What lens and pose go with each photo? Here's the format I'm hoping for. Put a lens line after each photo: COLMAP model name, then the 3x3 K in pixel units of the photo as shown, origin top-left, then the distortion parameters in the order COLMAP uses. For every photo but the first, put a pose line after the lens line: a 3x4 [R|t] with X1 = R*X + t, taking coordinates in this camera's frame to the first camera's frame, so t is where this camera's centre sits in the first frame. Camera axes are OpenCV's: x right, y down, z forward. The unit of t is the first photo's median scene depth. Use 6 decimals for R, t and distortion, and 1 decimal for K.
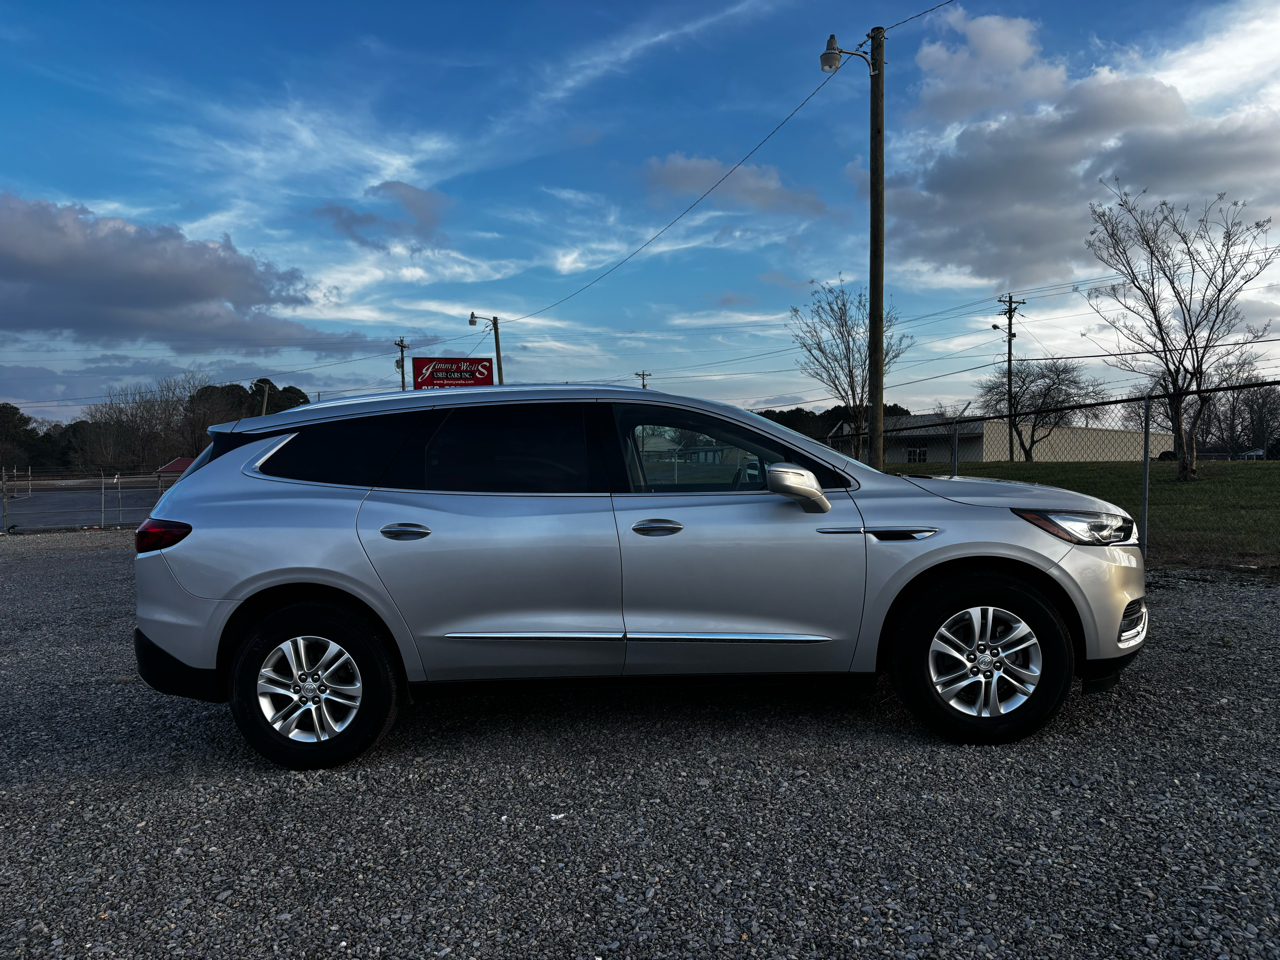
lens RADIAL K [[954.2, 0, 642.6], [0, 954.2, 505.4], [0, 0, 1]] dist [0.050526, -0.050045]
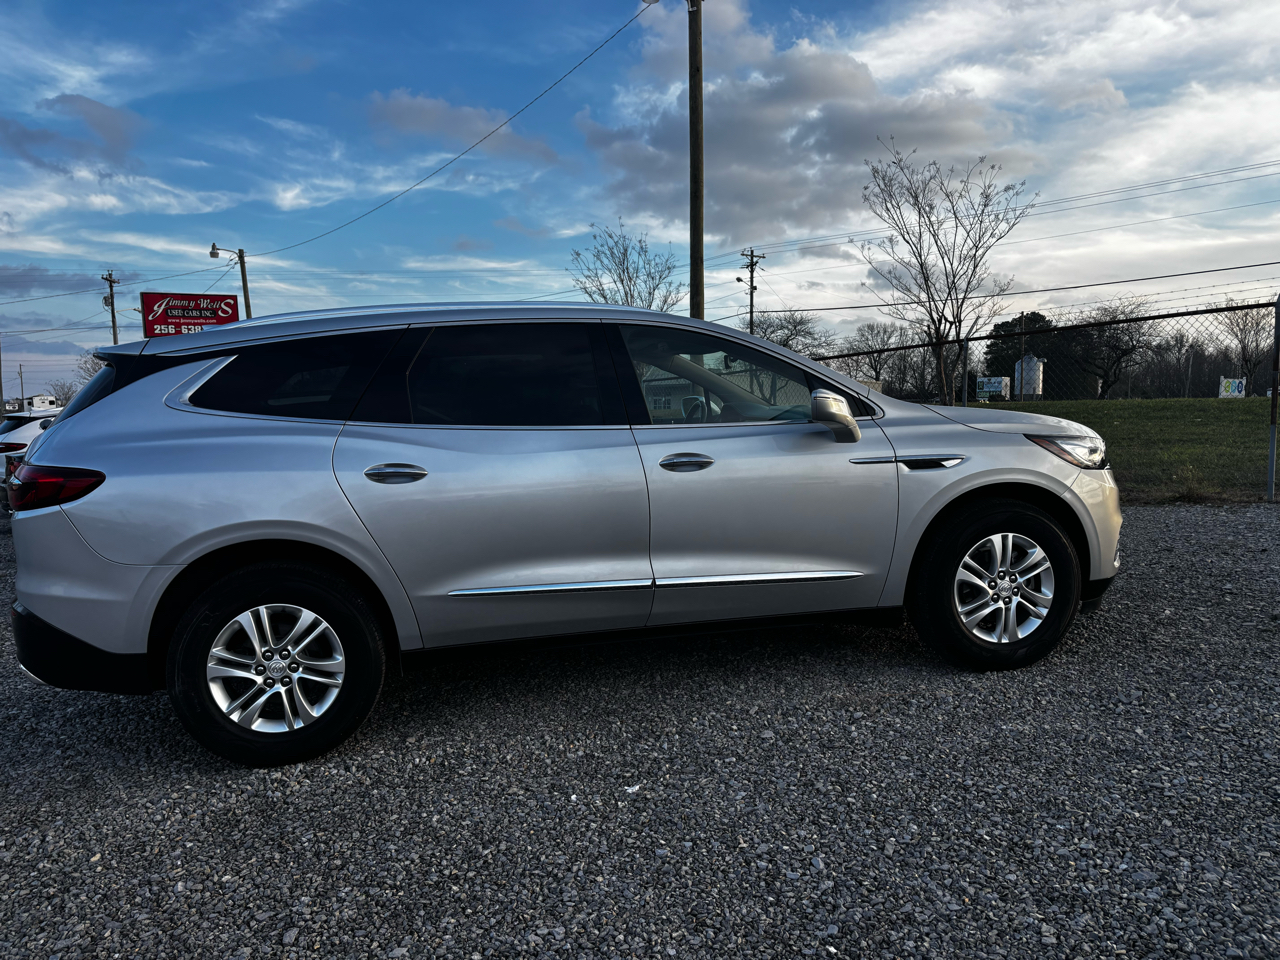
lens RADIAL K [[954.2, 0, 640.9], [0, 954.2, 484.0], [0, 0, 1]] dist [0.050526, -0.050045]
pose [[0.965598, -0.028520, 0.258469, -0.254678], [0.020389, 0.999211, 0.034085, 0.012268], [-0.259237, -0.027642, 0.965418, 0.131331]]
